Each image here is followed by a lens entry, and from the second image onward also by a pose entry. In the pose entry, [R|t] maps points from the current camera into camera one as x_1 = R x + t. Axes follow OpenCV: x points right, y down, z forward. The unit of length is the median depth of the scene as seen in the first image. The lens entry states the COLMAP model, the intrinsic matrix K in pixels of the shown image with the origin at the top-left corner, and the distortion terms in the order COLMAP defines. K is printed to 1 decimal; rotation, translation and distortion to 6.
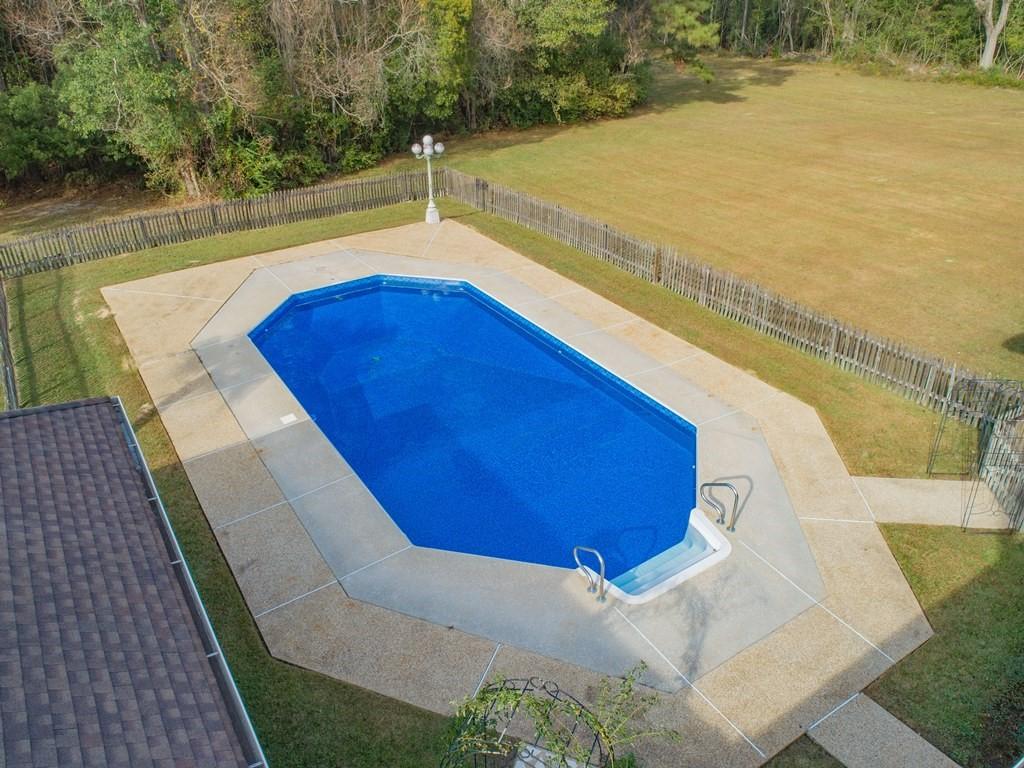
lens RADIAL K [[769.8, 0, 512.0], [0, 769.8, 384.0], [0, 0, 1]] dist [-0.023520, 0.002500]
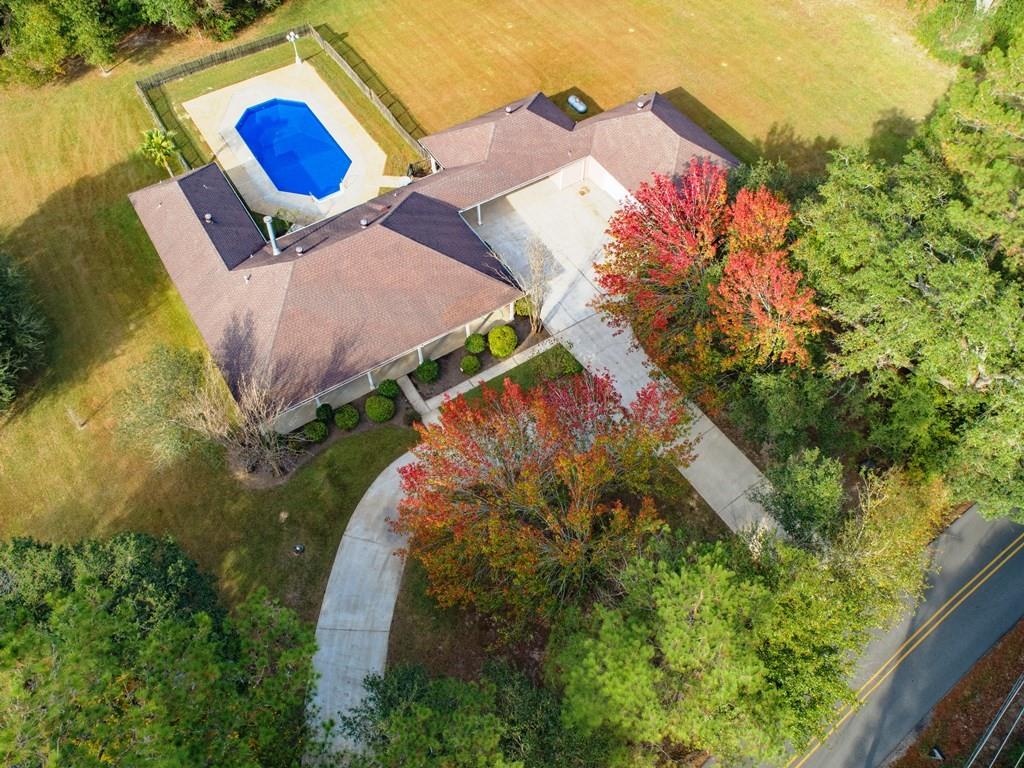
lens RADIAL K [[821.6, 0, 512.0], [0, 821.6, 384.0], [0, 0, 1]] dist [-0.023541, 0.011606]
pose [[0.999909, 0.011845, 0.006397, 0.753596], [-0.013436, 0.907739, 0.419320, -0.494889], [-0.000840, -0.419368, 0.907816, -2.392742]]
